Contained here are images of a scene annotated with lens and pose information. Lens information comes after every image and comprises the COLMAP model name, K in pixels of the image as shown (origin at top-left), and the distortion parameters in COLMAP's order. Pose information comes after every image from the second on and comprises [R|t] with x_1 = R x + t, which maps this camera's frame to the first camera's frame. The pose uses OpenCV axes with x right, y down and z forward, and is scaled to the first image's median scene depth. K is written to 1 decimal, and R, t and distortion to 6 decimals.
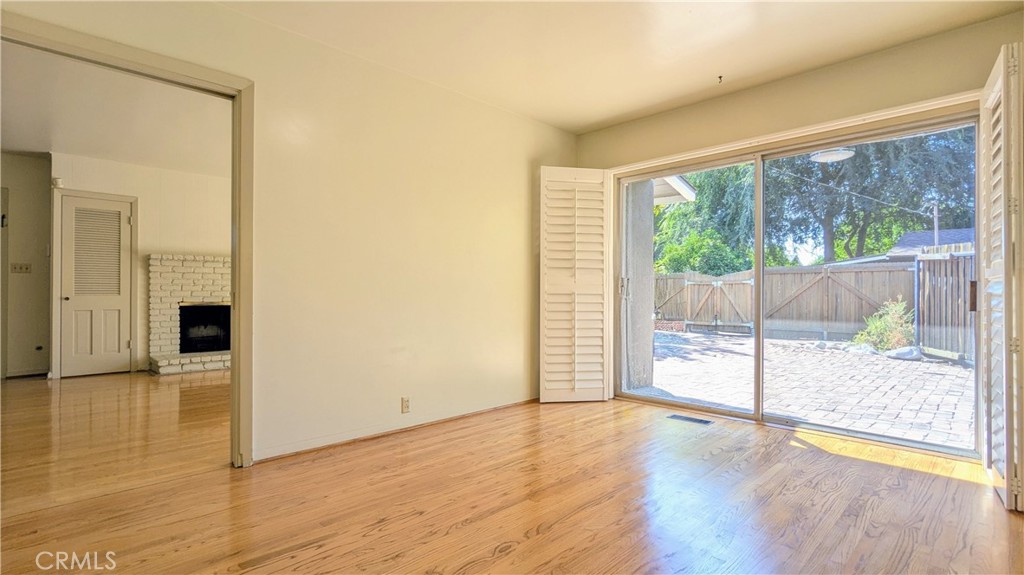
lens RADIAL K [[482.9, 0, 512.1], [0, 482.9, 290.1], [0, 0, 1]] dist [0.005548, -0.000643]
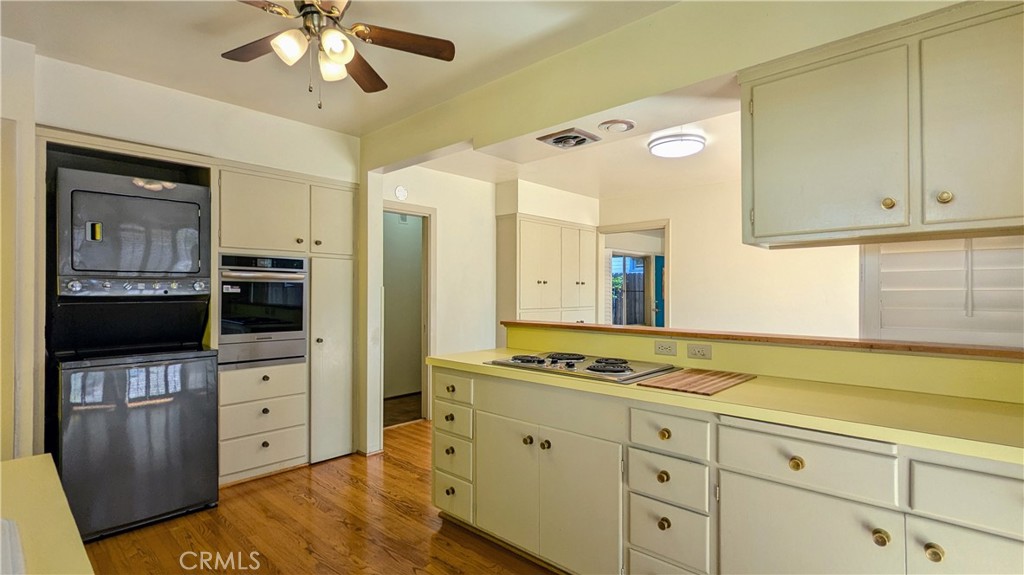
lens RADIAL K [[488.2, 0, 514.0], [0, 488.2, 289.9], [0, 0, 1]] dist [0.013422, 0.000295]
pose [[0.033221, -0.011461, -0.999382, 0.734353], [0.006634, 0.999915, -0.011247, -0.049731], [0.999426, -0.006256, 0.033294, 0.112240]]
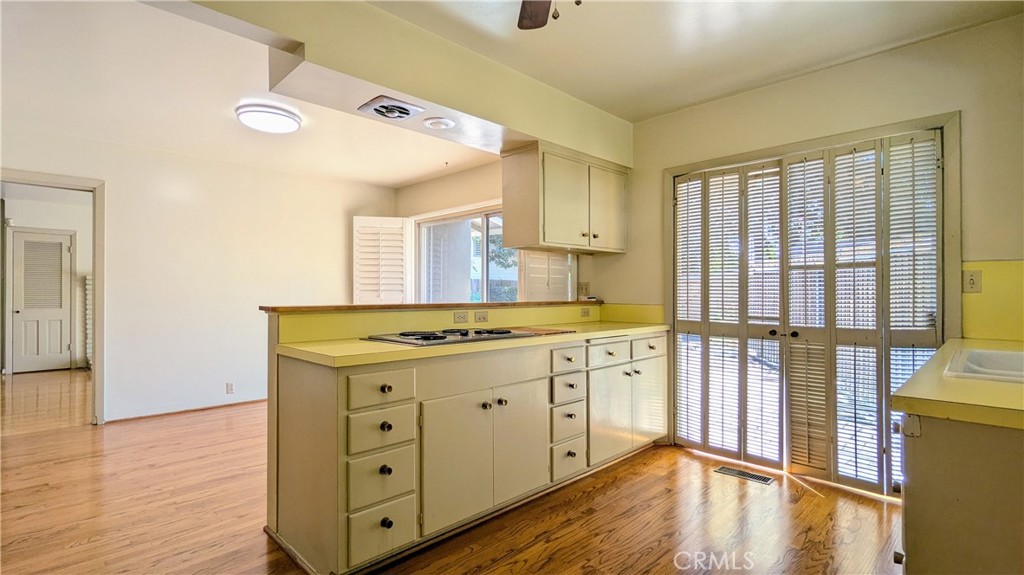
lens RADIAL K [[482.9, 0, 512.1], [0, 482.9, 290.1], [0, 0, 1]] dist [0.005548, -0.000643]
pose [[0.999993, -0.003390, 0.001276, 0.366920], [0.003392, 0.999993, -0.001773, -0.031036], [-0.001270, 0.001778, 0.999998, -0.270451]]
